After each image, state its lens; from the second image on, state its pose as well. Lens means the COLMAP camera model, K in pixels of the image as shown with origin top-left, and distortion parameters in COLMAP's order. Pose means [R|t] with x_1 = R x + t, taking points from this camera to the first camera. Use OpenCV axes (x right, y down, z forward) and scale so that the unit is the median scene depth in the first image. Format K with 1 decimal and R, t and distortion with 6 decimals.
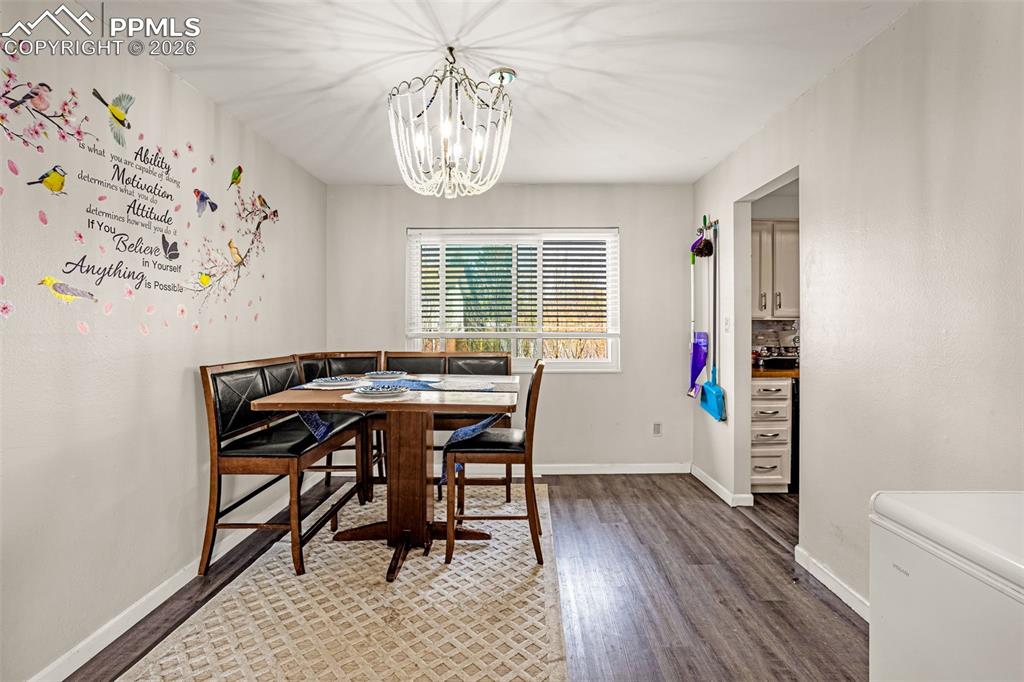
lens RADIAL K [[494.7, 0, 512.7], [0, 494.7, 332.2], [0, 0, 1]] dist [-0.028773, 0.017802]
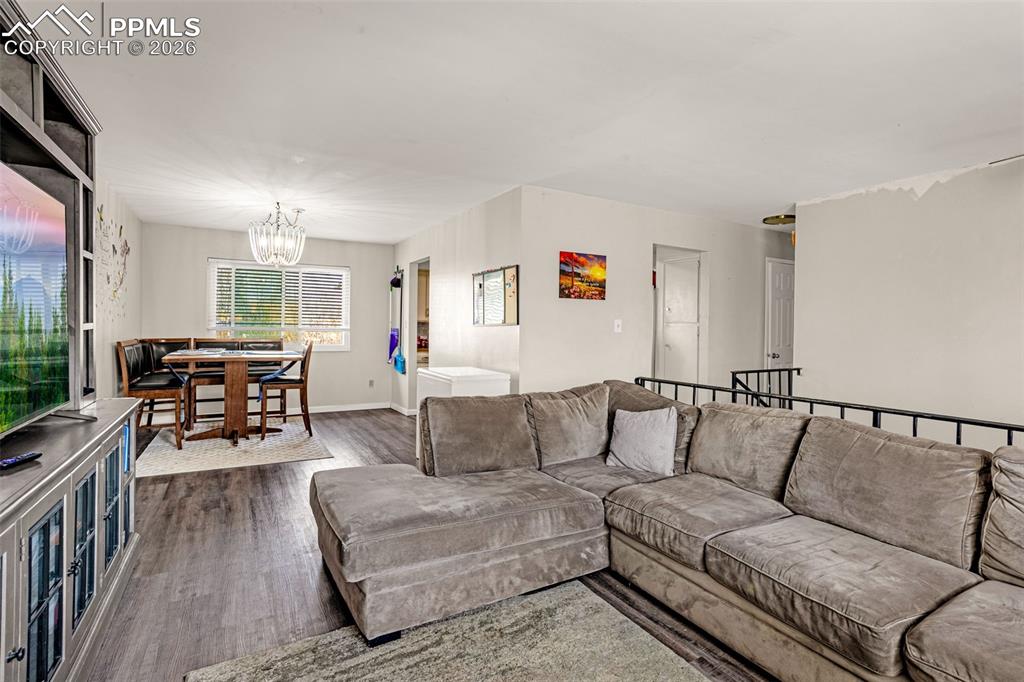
lens RADIAL K [[494.7, 0, 512.7], [0, 494.7, 332.2], [0, 0, 1]] dist [-0.028773, 0.017802]
pose [[0.860069, 0.008170, 0.510112, -0.185202], [-0.008443, 0.999963, -0.001781, 0.014260], [-0.510108, -0.002775, 0.860106, -0.830996]]
